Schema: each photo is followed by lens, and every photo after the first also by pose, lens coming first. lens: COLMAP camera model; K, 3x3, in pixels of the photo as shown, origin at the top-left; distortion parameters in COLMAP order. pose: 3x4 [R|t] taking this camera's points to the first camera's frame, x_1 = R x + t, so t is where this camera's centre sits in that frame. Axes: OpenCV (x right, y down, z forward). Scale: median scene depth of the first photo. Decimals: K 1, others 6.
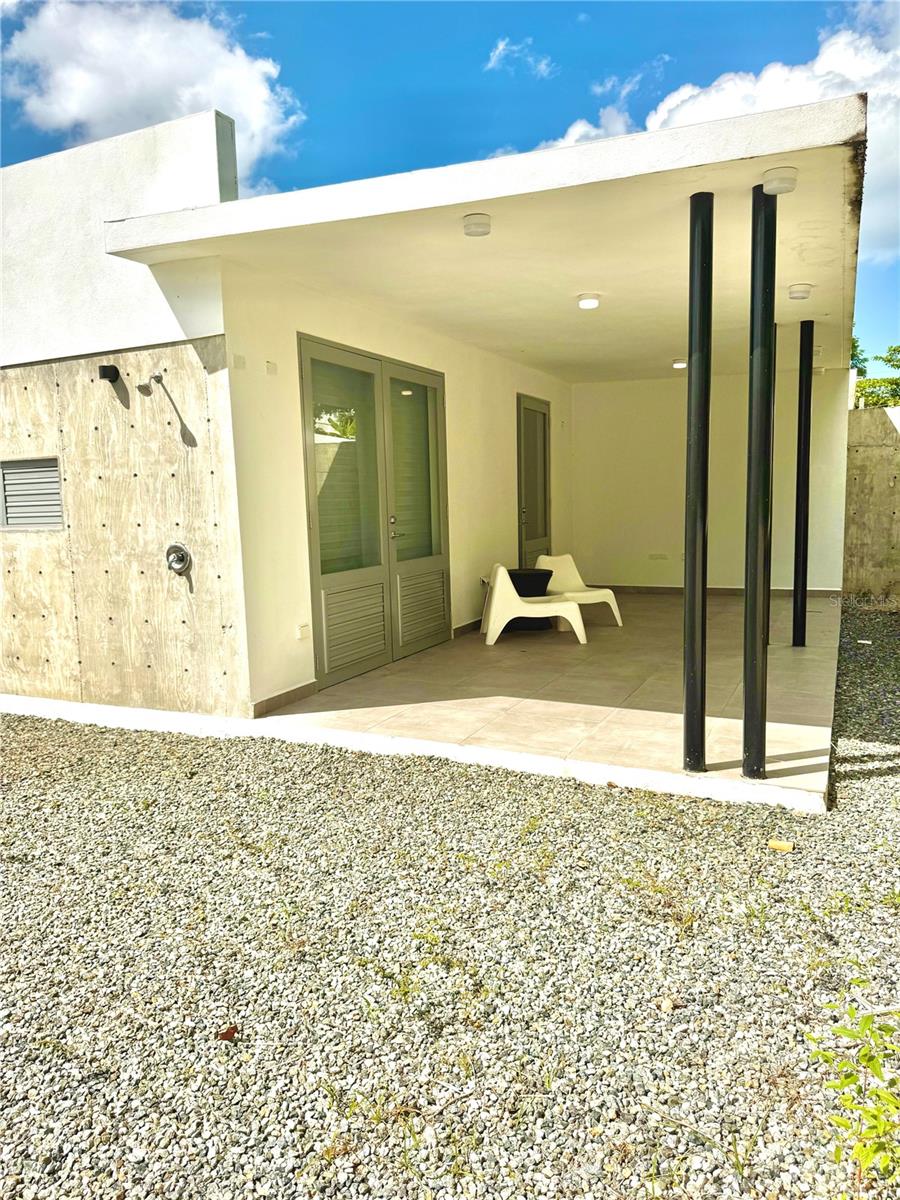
lens RADIAL K [[857.4, 0, 450.0], [0, 857.4, 600.0], [0, 0, 1]] dist [0.035159, -0.040956]
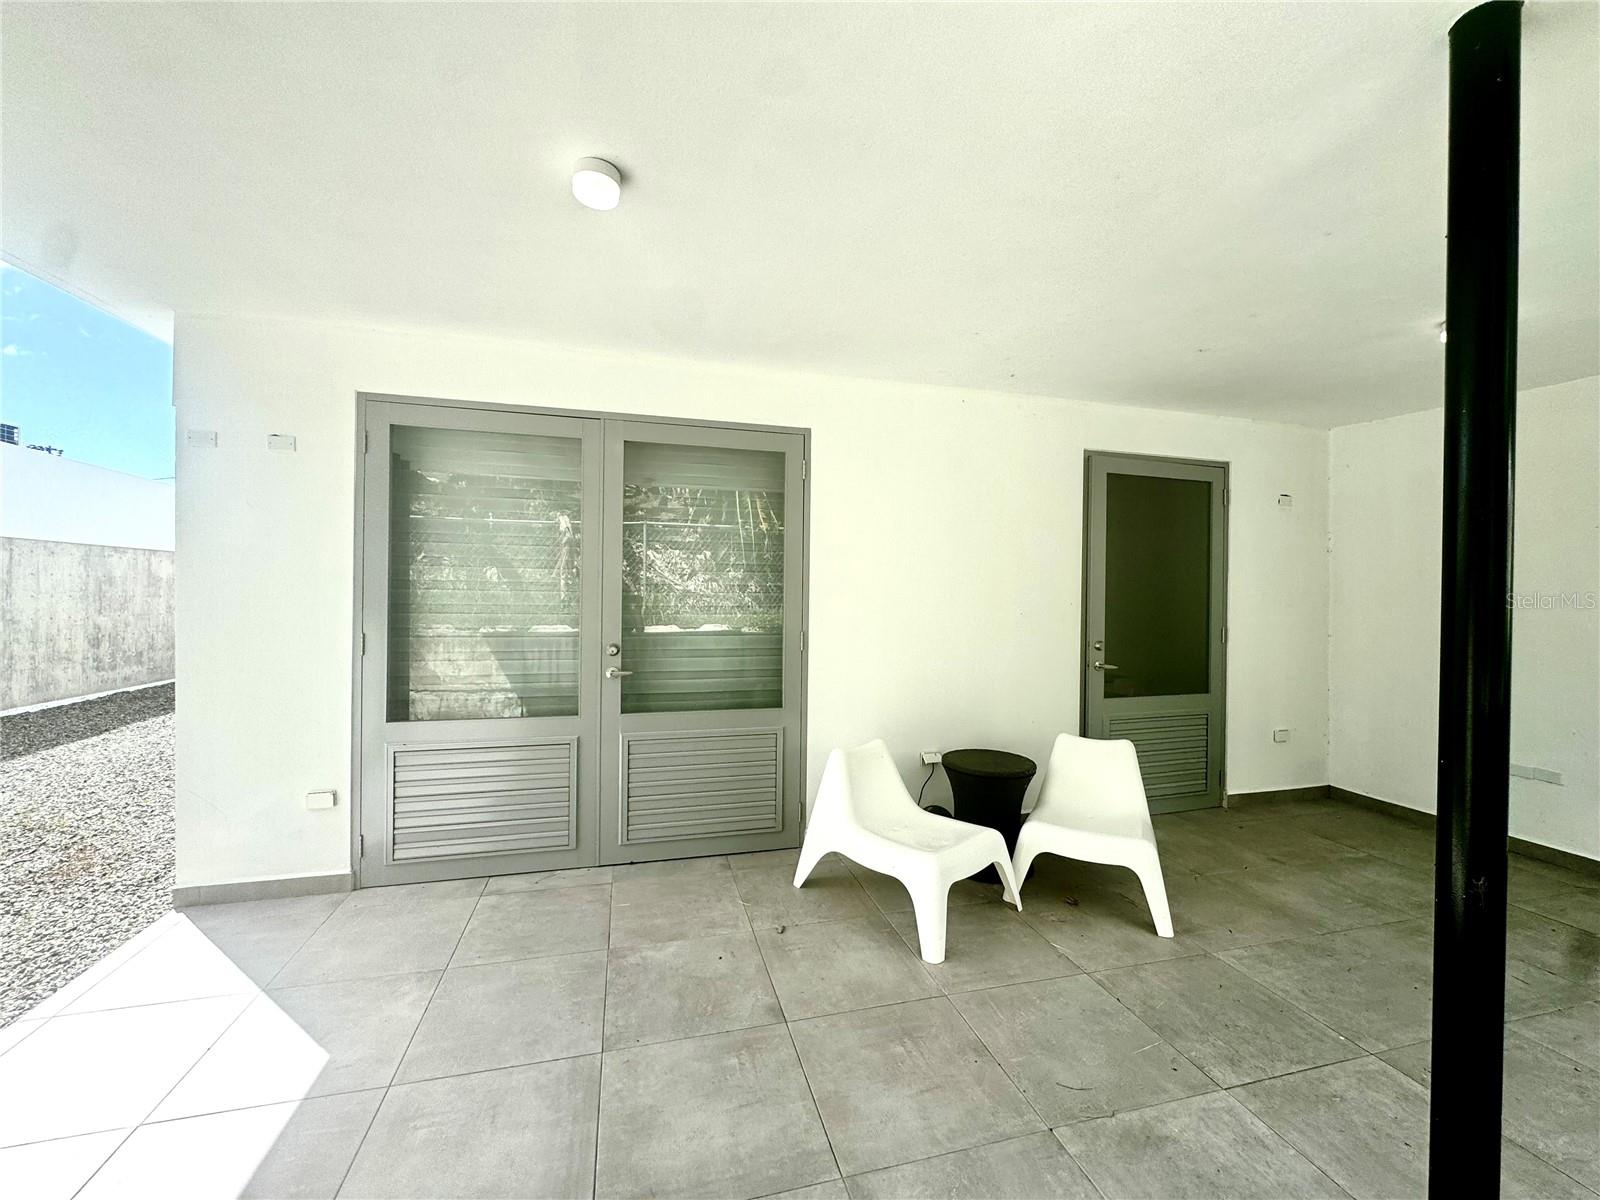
lens RADIAL K [[647.4, 0, 800.0], [0, 647.4, 600.0], [0, 0, 1]] dist [-0.001994, -0.000107]
pose [[0.620537, 0.035561, -0.783370, 0.626001], [-0.125077, 0.990671, -0.054107, -0.184435], [0.774138, 0.131557, 0.619196, 1.195536]]
